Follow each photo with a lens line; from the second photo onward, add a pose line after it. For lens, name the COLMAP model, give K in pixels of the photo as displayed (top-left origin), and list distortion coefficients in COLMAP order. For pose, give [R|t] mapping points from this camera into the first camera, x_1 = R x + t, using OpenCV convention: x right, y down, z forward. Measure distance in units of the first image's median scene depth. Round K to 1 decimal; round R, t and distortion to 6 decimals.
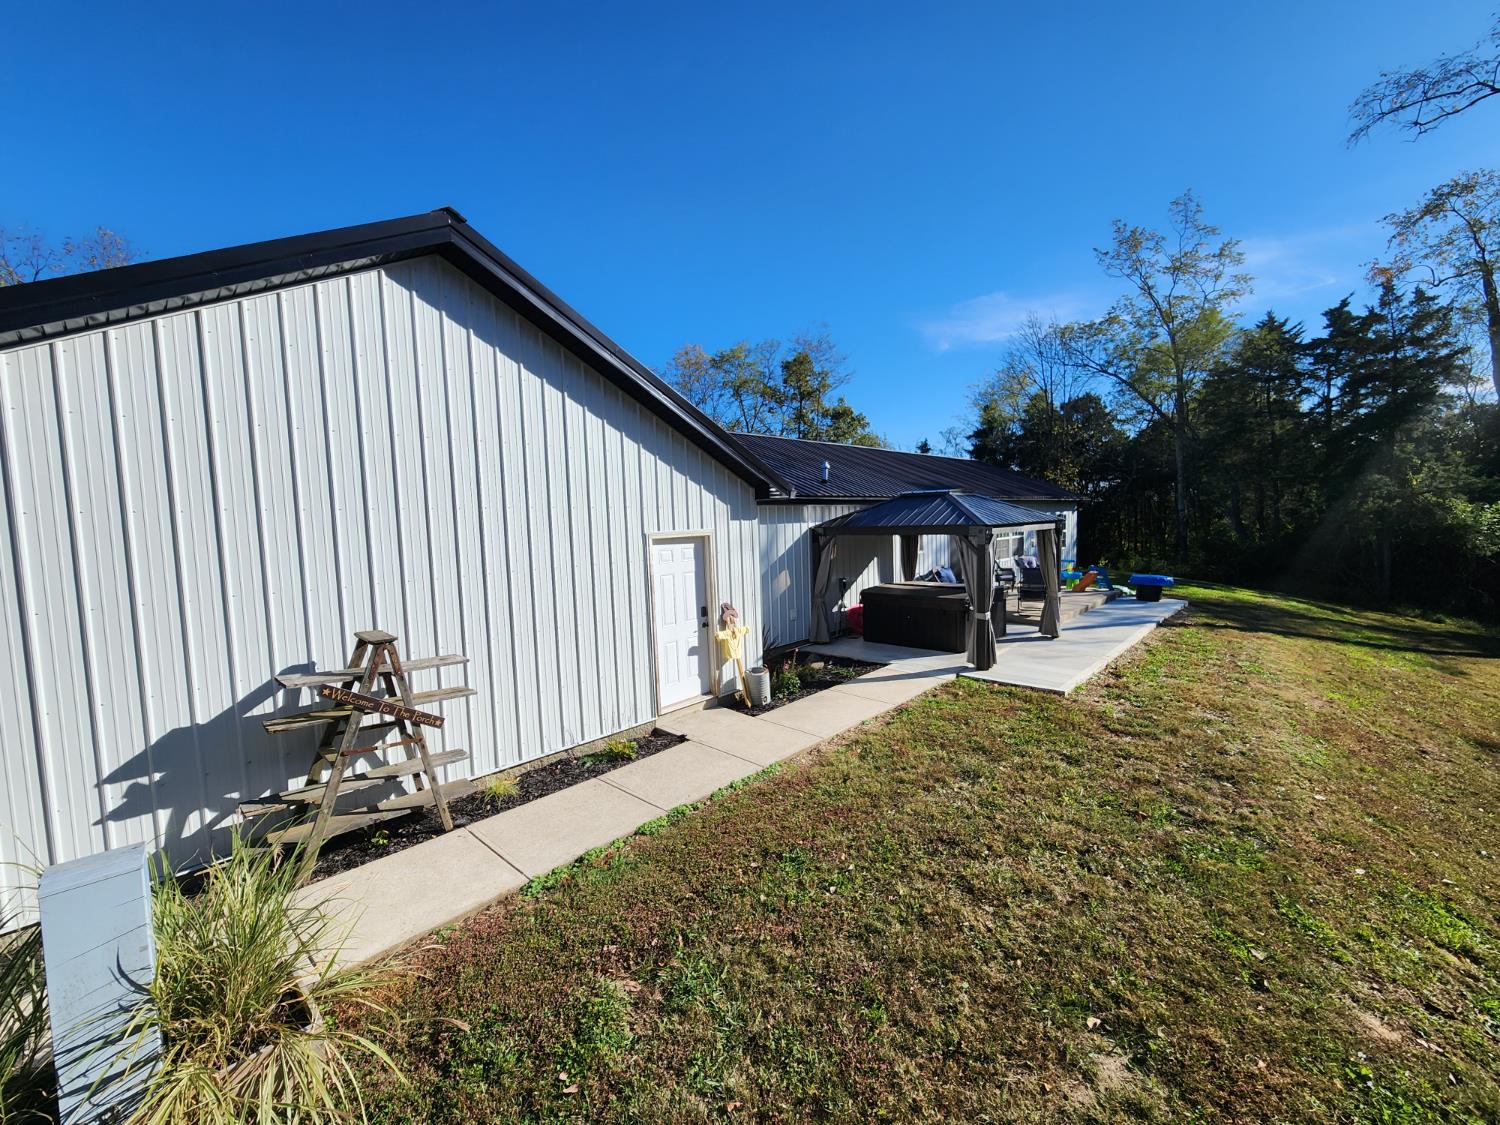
lens RADIAL K [[614.5, 0, 750.3], [0, 614.5, 559.9], [0, 0, 1]] dist [-0.000194, -0.000274]
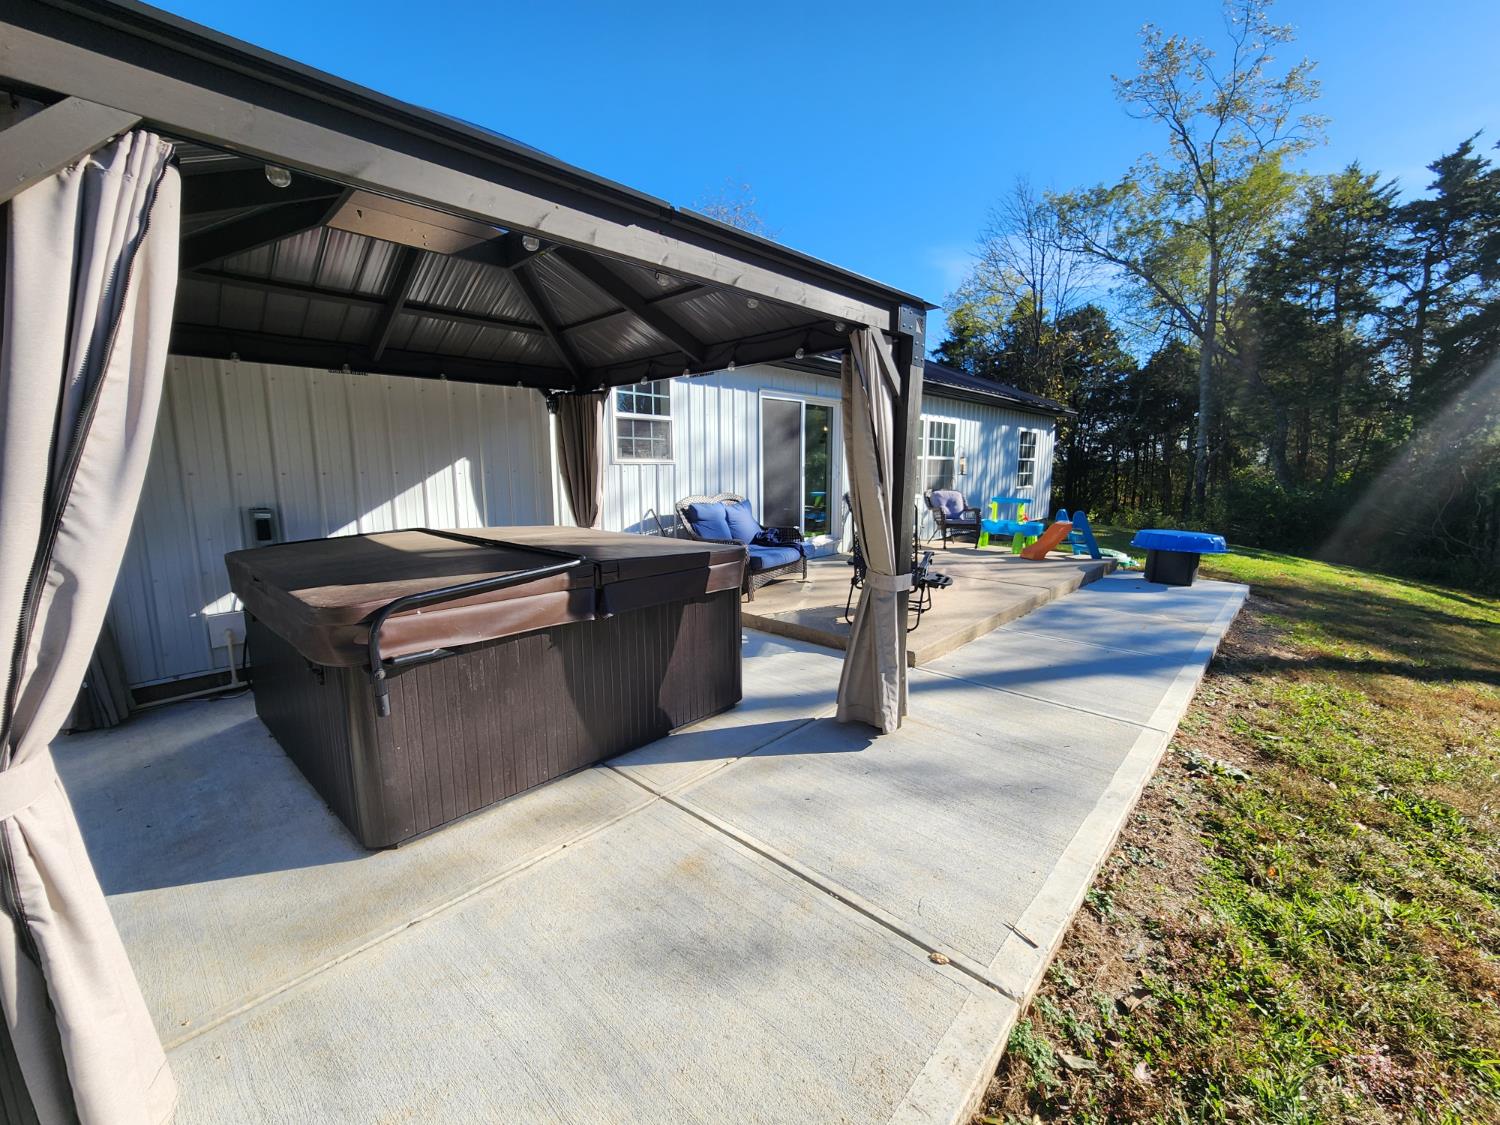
lens RADIAL K [[614.5, 0, 750.3], [0, 614.5, 559.9], [0, 0, 1]] dist [-0.000194, -0.000274]
pose [[0.999560, 0.027411, 0.011331, 0.156971], [-0.028244, 0.996274, 0.081490, 0.008829], [-0.009055, -0.081774, 0.996610, 0.262515]]
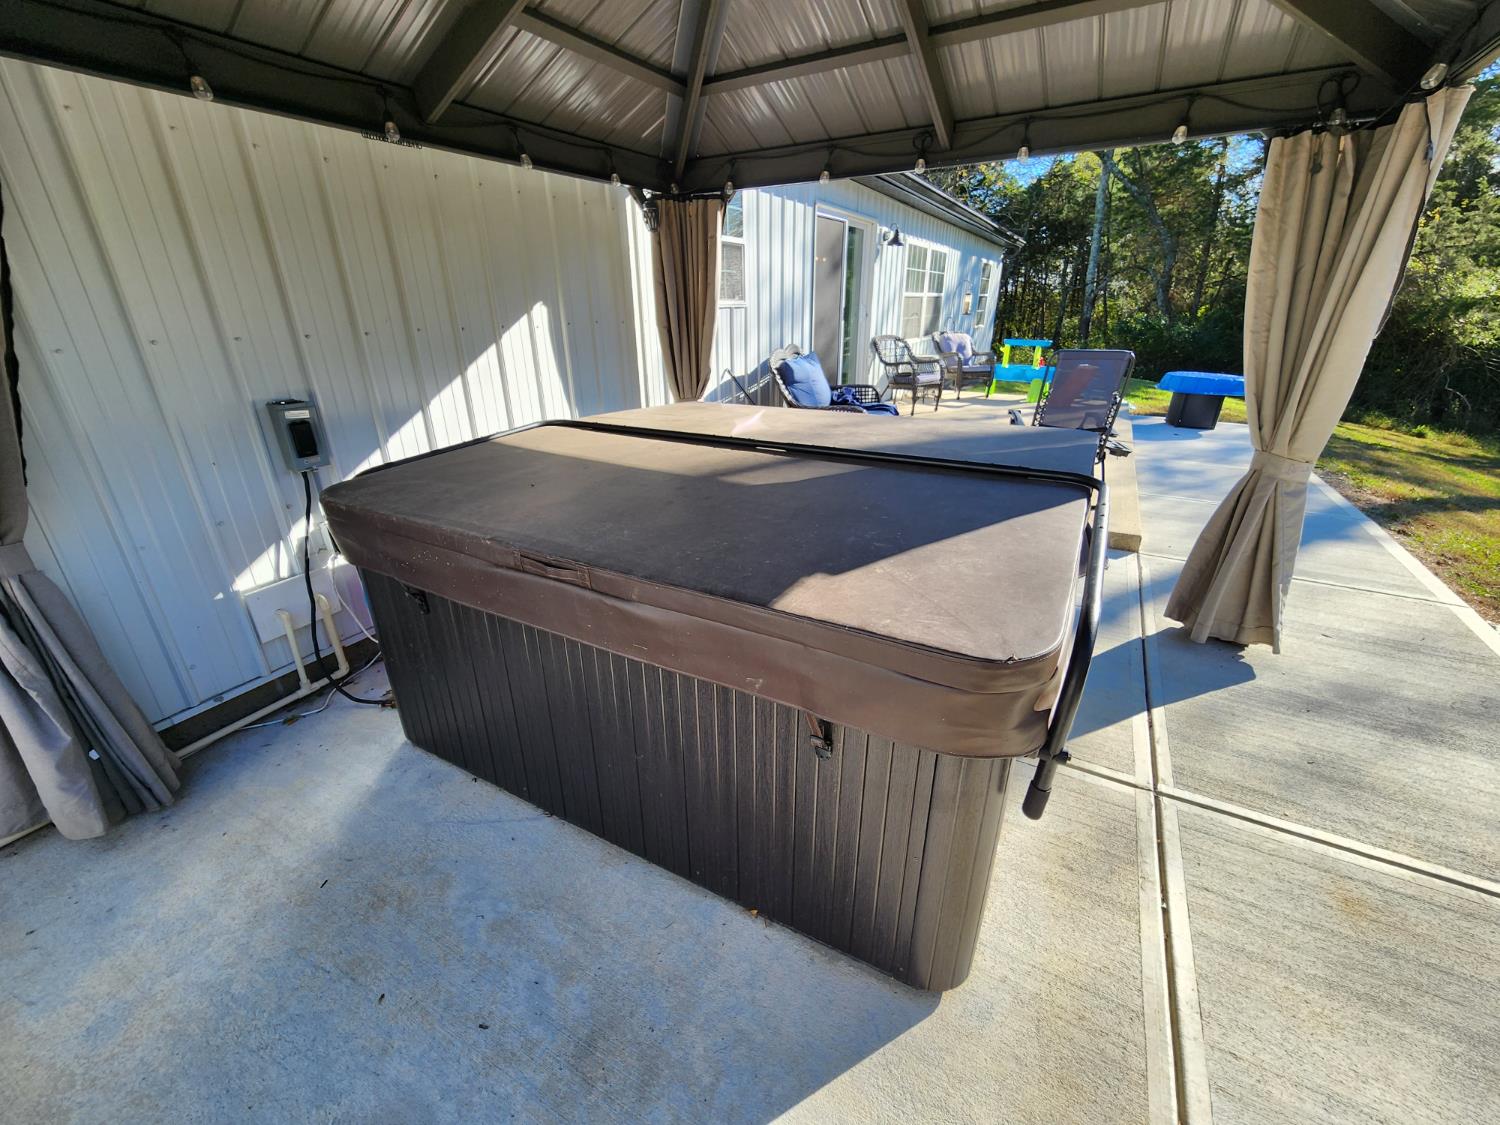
lens RADIAL K [[614.5, 0, 750.3], [0, 614.5, 559.9], [0, 0, 1]] dist [-0.000194, -0.000274]
pose [[0.970336, -0.073872, 0.230198, 0.092511], [-0.003059, 0.948346, 0.317223, 0.006040], [-0.241741, -0.308517, 0.919988, 0.304392]]
